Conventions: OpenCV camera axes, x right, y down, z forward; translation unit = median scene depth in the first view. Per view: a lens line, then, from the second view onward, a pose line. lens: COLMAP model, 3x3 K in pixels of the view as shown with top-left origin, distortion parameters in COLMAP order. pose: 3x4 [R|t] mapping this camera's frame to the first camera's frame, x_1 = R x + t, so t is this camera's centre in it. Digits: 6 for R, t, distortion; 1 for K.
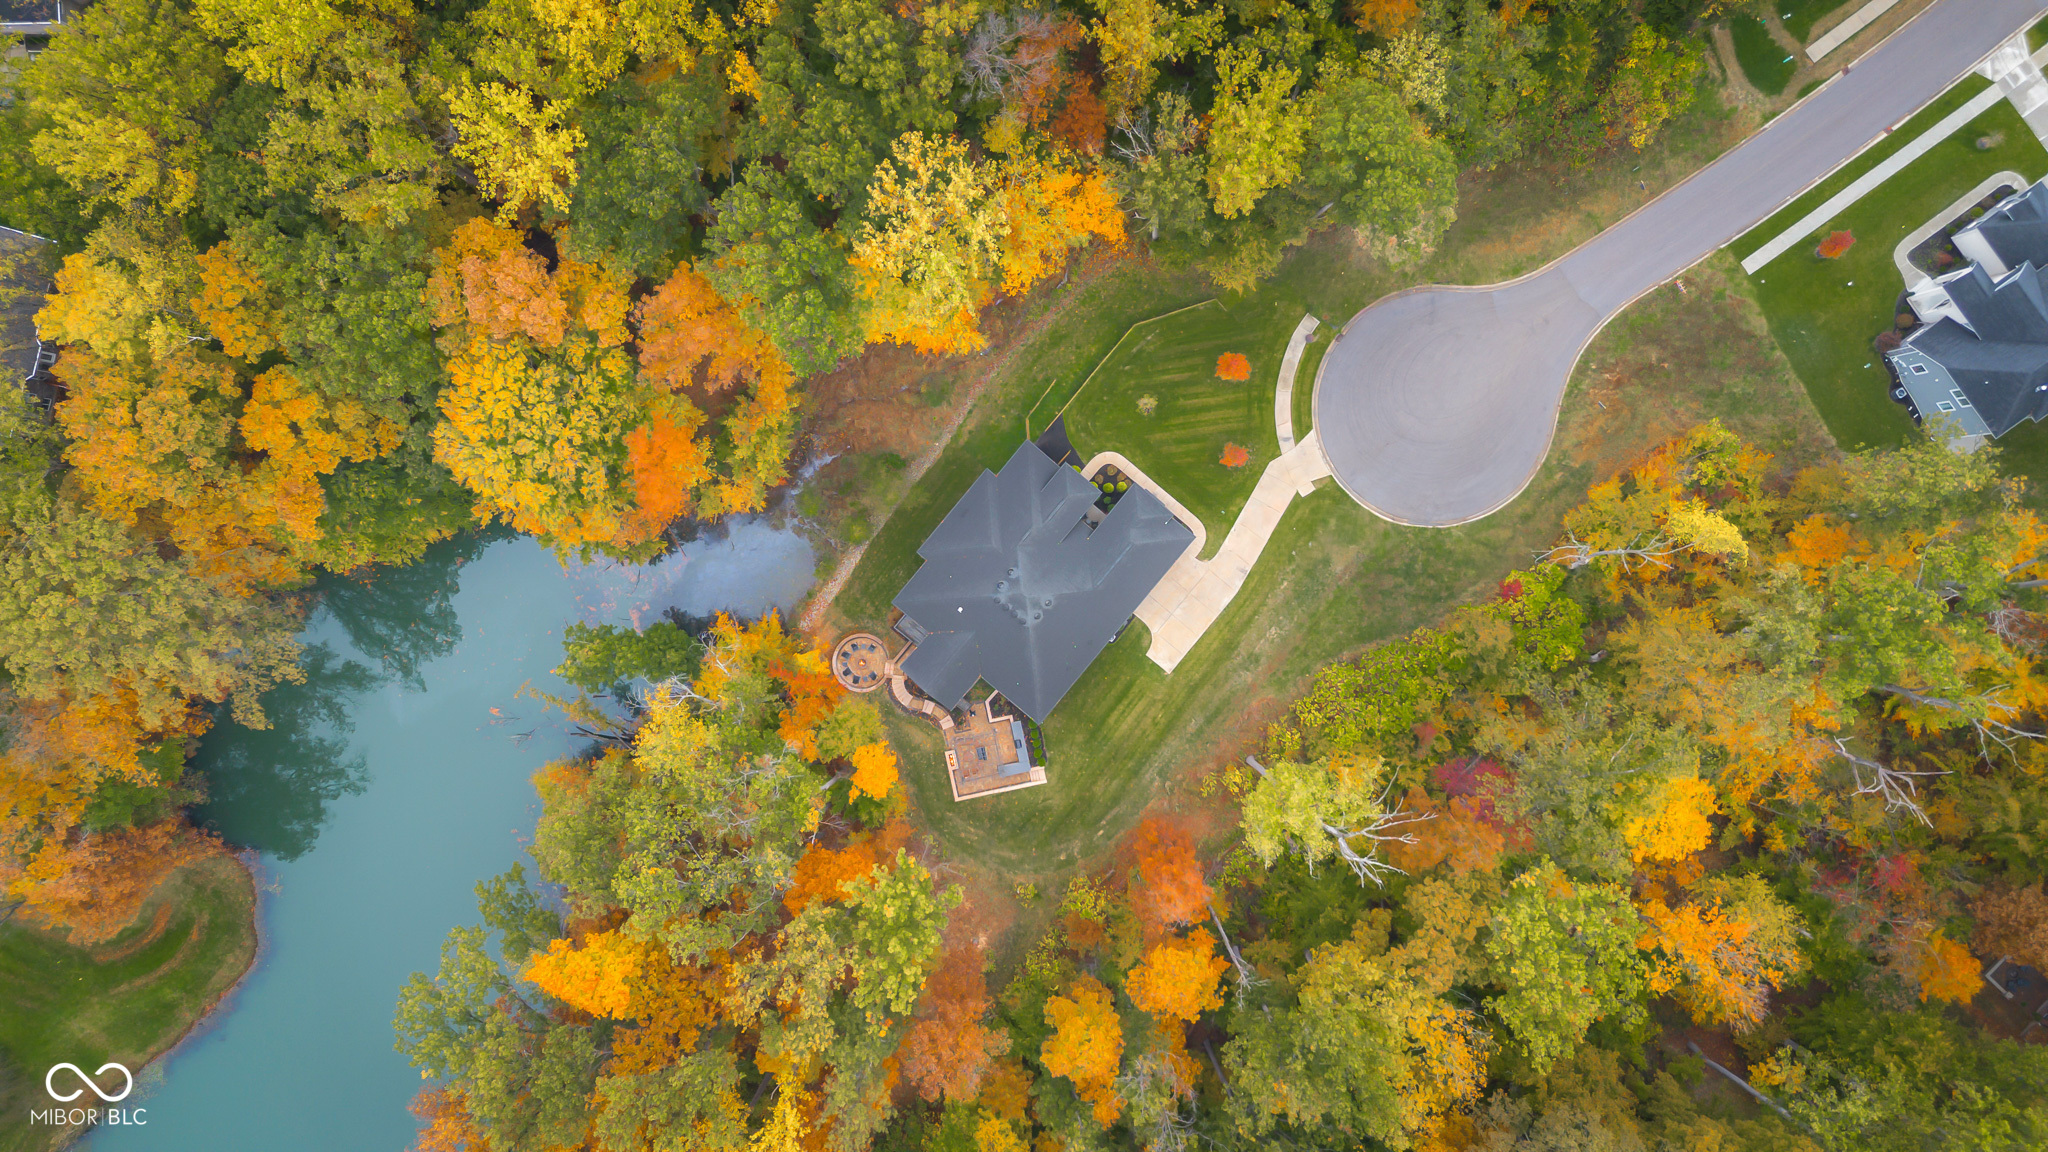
lens RADIAL K [[1446.5, 0, 1014.5], [0, 1446.5, 561.1], [0, 0, 1]] dist [0.033115, -0.008554]
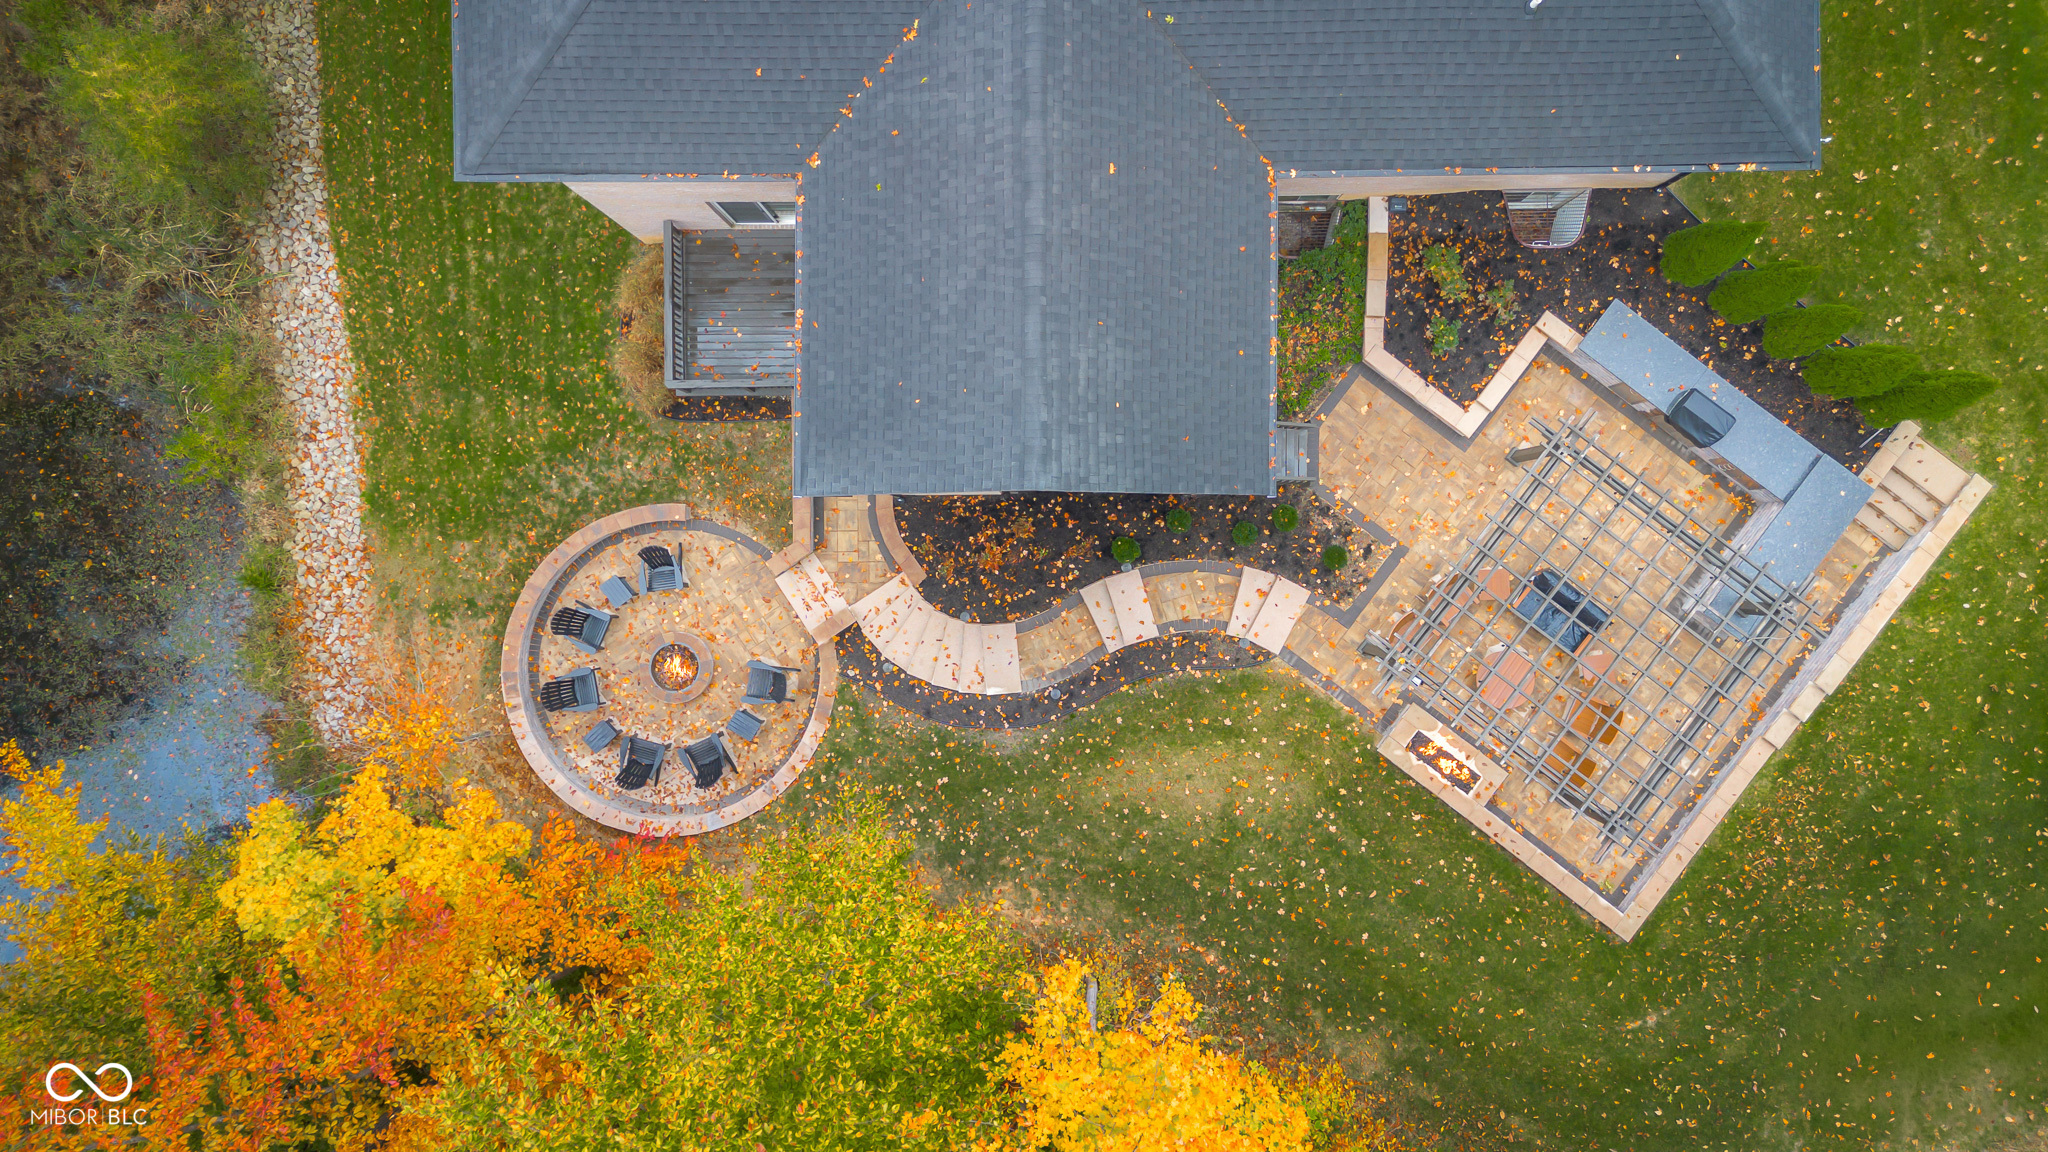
lens RADIAL K [[1446.5, 0, 1014.5], [0, 1446.5, 561.1], [0, 0, 1]] dist [0.033115, -0.008554]
pose [[0.762268, -0.647203, -0.008663, -0.064028], [0.647233, 0.762292, 0.000829, 0.088373], [0.006067, -0.006239, 0.999962, 0.831929]]
